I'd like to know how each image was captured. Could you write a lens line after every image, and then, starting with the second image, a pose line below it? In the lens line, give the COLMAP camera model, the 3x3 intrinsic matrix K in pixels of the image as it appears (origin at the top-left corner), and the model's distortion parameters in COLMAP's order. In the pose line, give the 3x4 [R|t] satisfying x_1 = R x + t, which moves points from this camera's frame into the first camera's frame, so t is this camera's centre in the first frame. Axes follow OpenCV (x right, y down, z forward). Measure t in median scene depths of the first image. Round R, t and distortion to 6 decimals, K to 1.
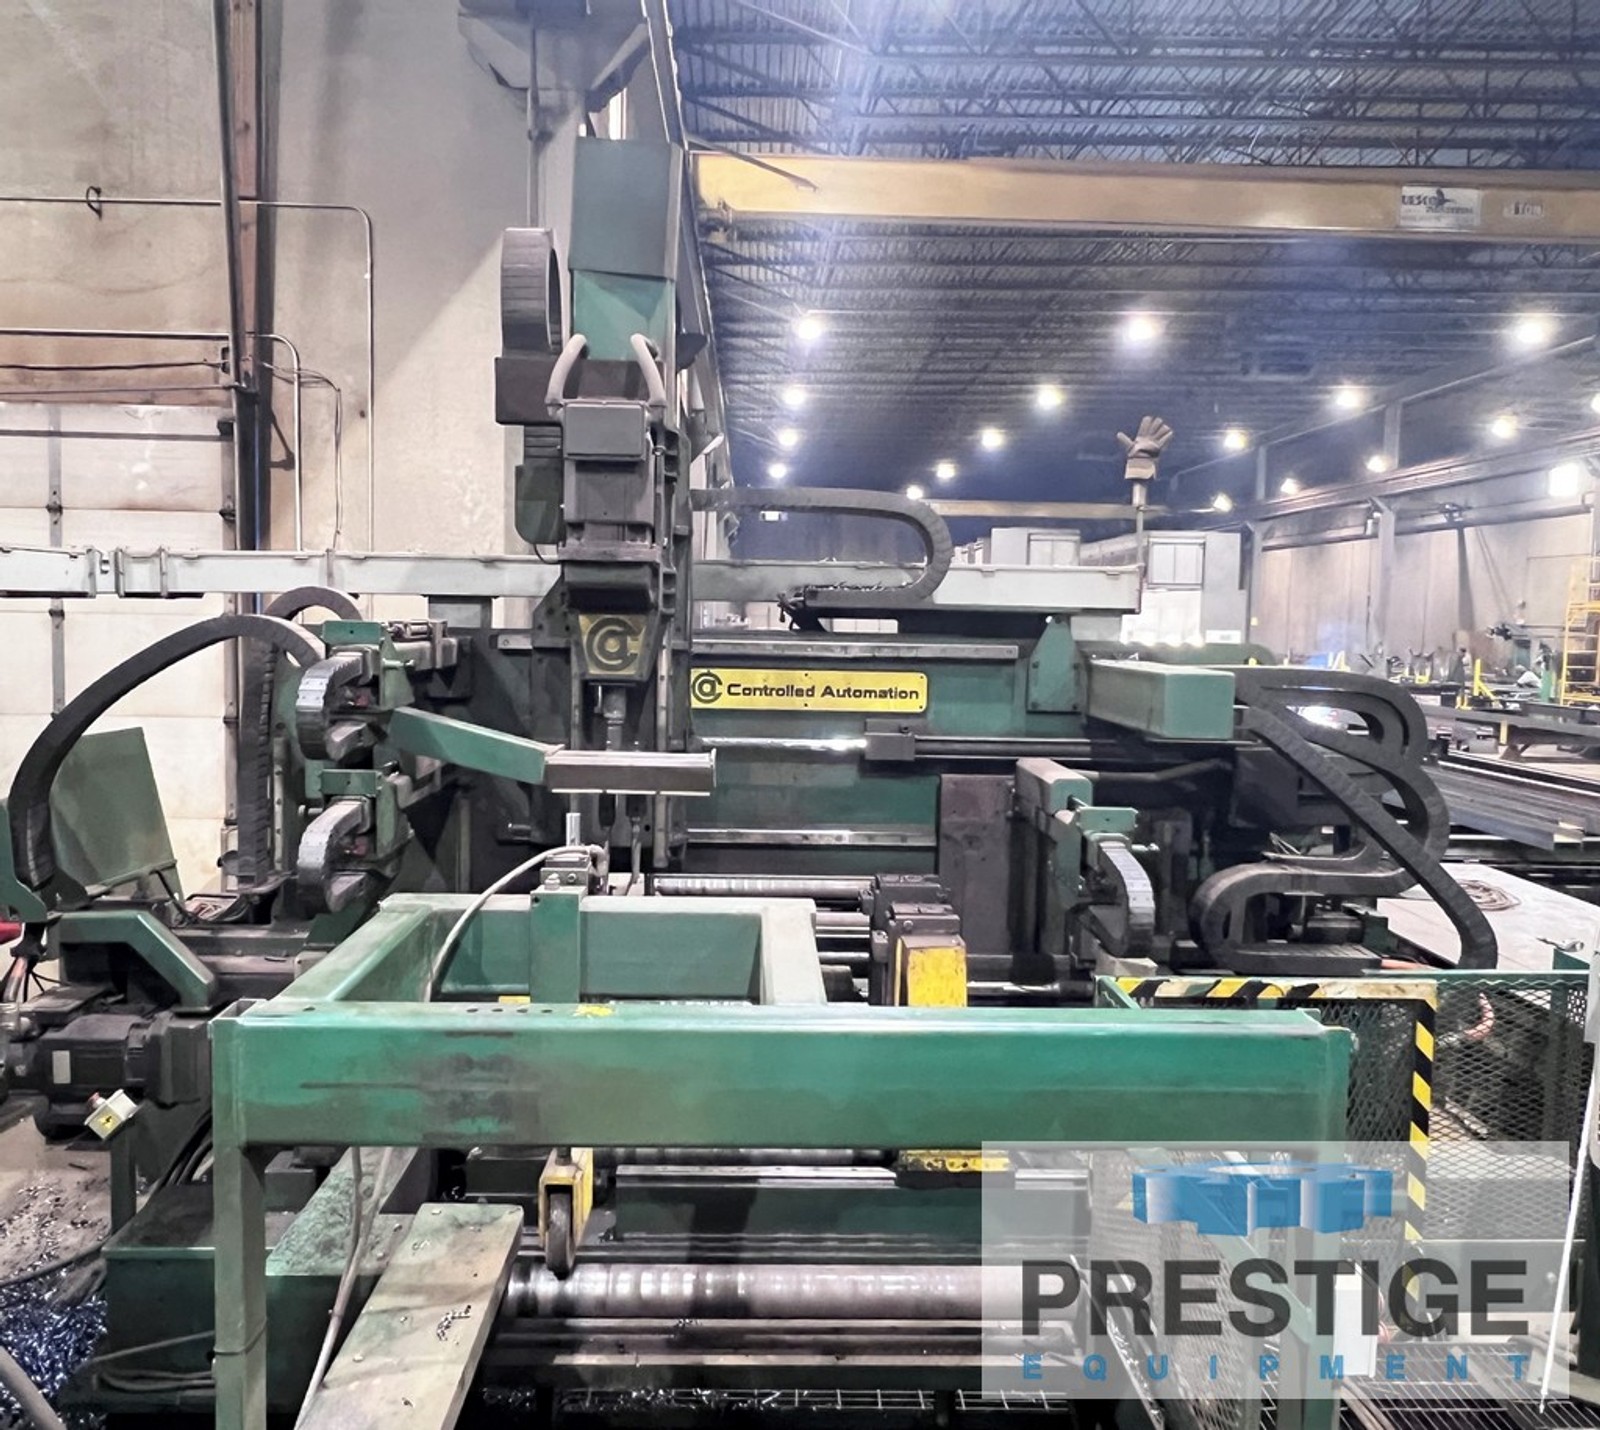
lens RADIAL K [[1262.8, 0, 800.0], [0, 1262.8, 715.0], [0, 0, 1]] dist [-0.049558, 0.133463]
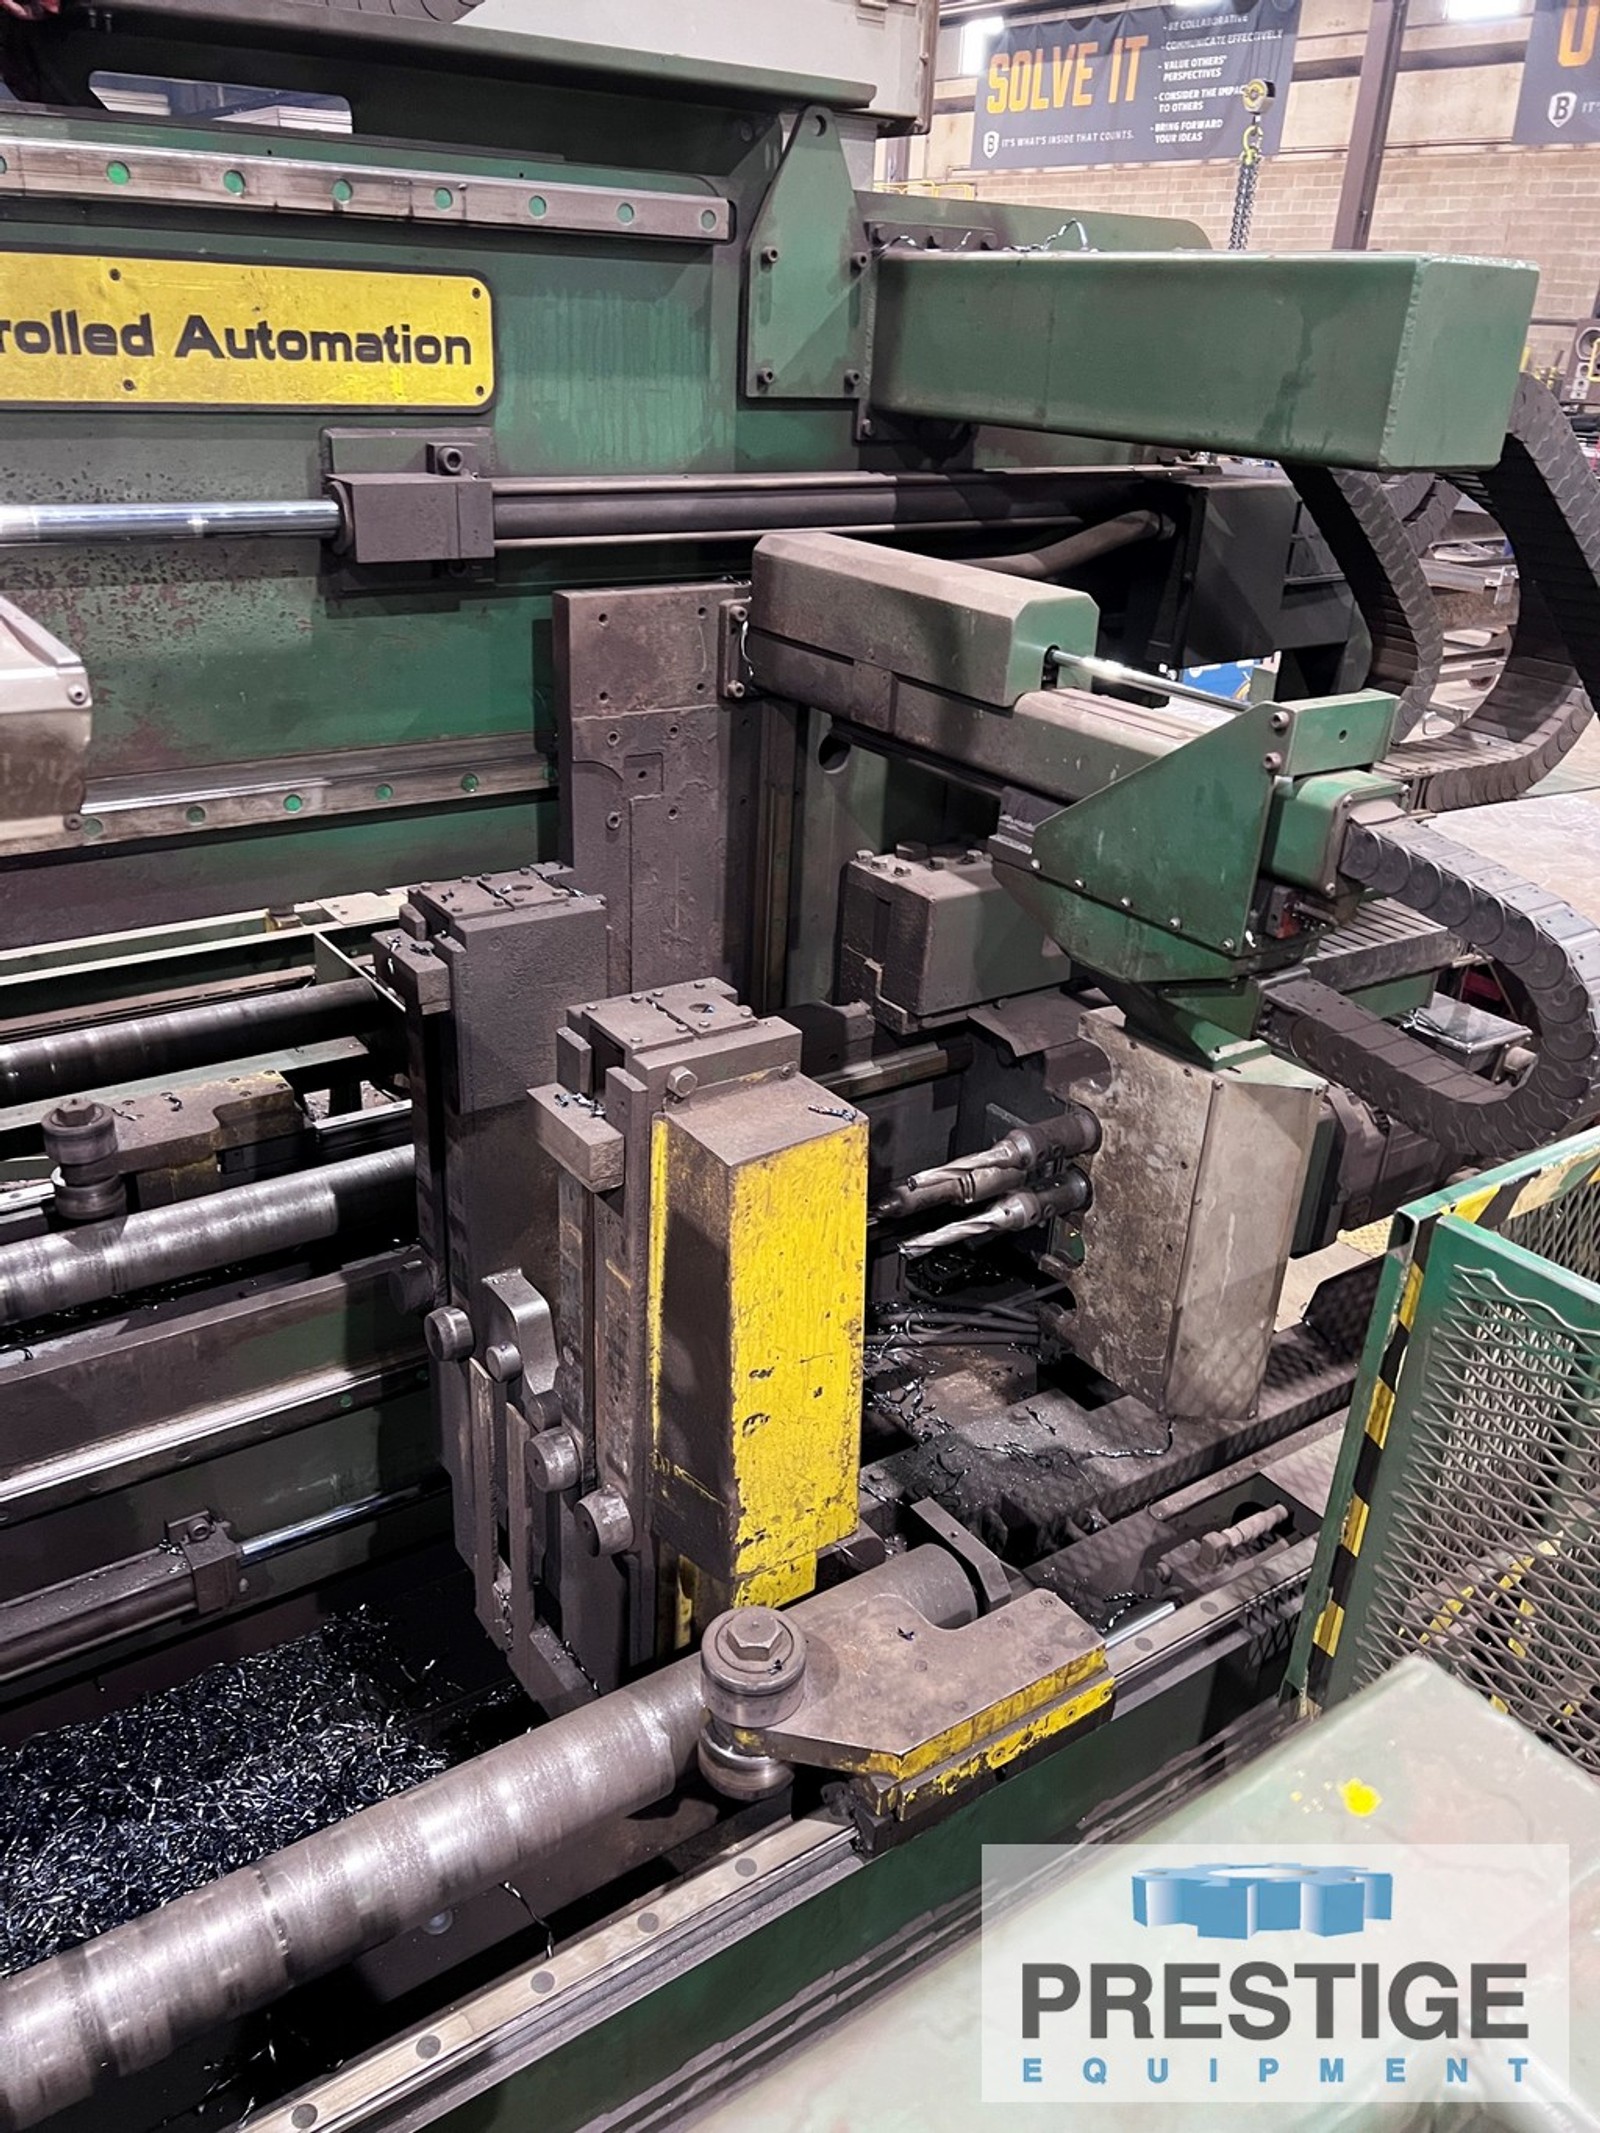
lens RADIAL K [[1606.3, 0, 790.8], [0, 1606.3, 1071.5], [0, 0, 1]] dist [0.053572, -0.050364]
pose [[0.843353, -0.218683, 0.490850, -0.089890], [0.018041, 0.924455, 0.380865, -0.001216], [-0.537057, -0.312348, 0.783587, 0.555411]]
